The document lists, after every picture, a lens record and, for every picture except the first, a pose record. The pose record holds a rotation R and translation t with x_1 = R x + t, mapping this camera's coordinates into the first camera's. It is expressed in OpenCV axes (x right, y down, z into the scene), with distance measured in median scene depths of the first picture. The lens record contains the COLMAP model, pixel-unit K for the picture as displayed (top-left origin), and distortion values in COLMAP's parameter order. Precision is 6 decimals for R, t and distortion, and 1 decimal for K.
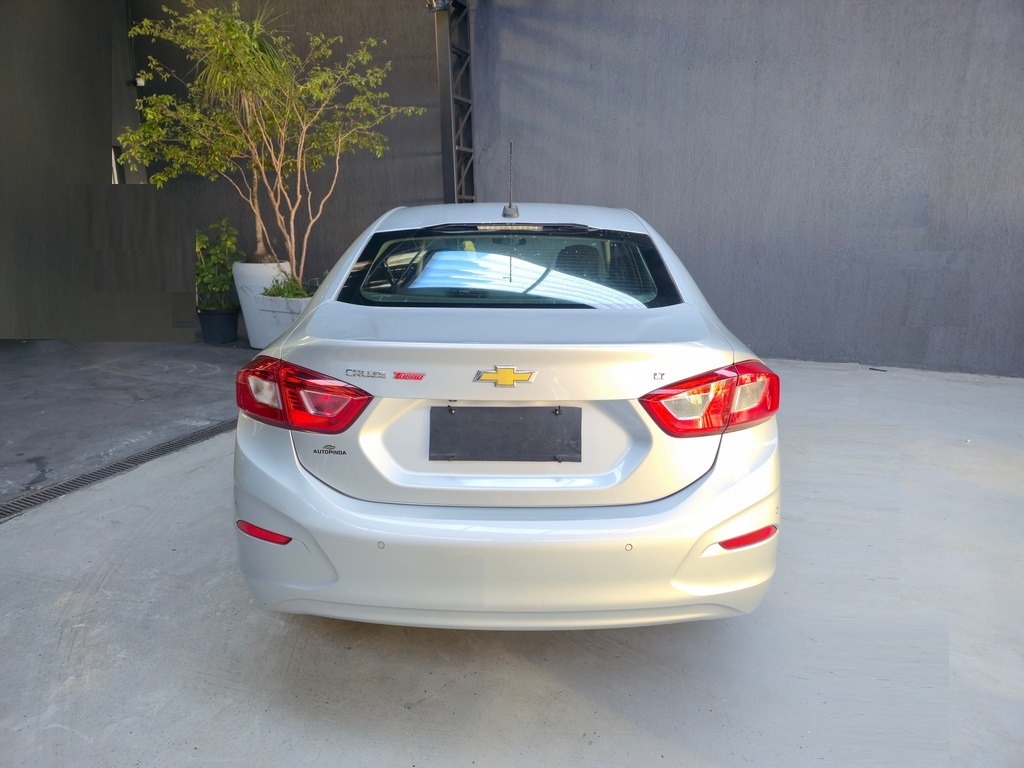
lens RADIAL K [[675.6, 0, 503.0], [0, 675.6, 376.3], [0, 0, 1]] dist [0.025030, -0.024907]
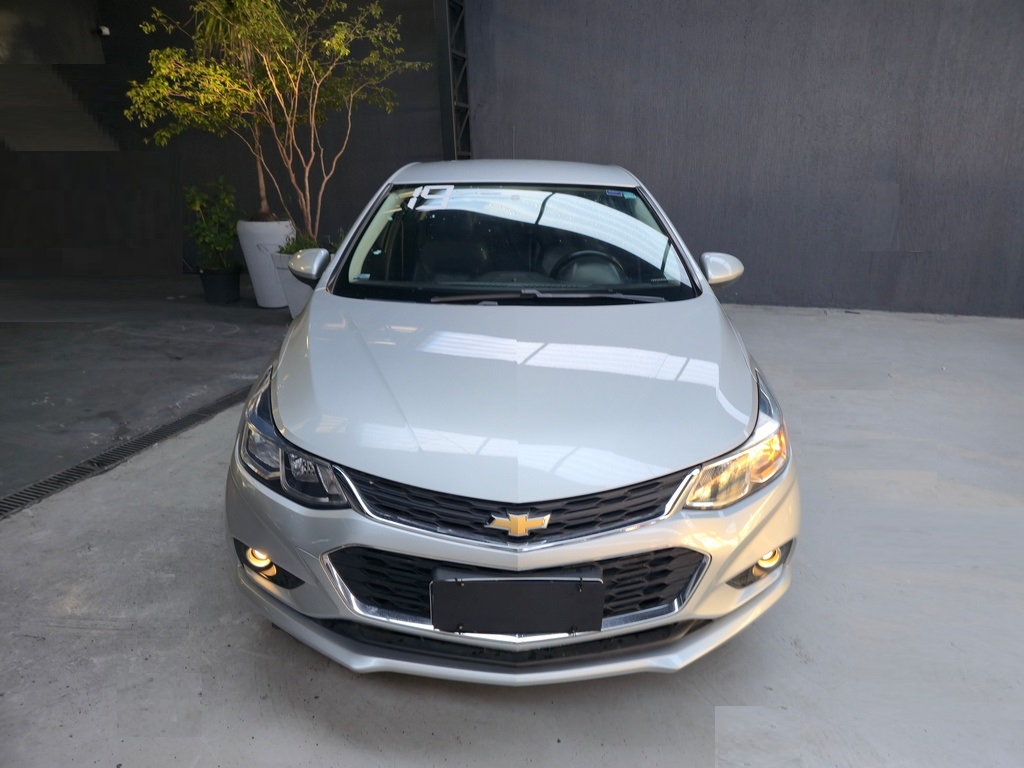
lens RADIAL K [[675.6, 0, 512.9], [0, 675.6, 391.1], [0, 0, 1]] dist [0.025030, -0.024907]
pose [[0.995146, -0.035143, 0.091920, -0.109049], [0.027656, 0.996290, 0.081495, 0.013263], [-0.094443, -0.078557, 0.992426, -0.057942]]
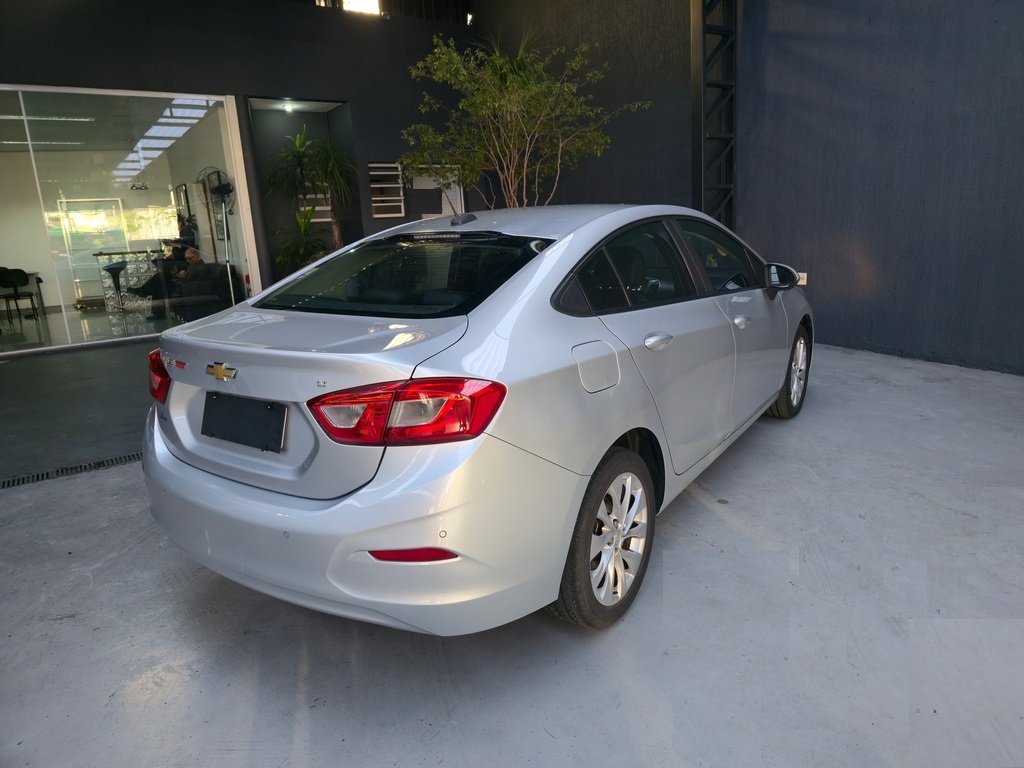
lens RADIAL K [[675.6, 0, 506.2], [0, 675.6, 373.8], [0, 0, 1]] dist [0.025030, -0.024907]
pose [[0.828196, 0.083470, -0.554189, 0.300028], [-0.077572, 0.996402, 0.034148, -0.021146], [0.555045, 0.014708, 0.831690, 0.076302]]
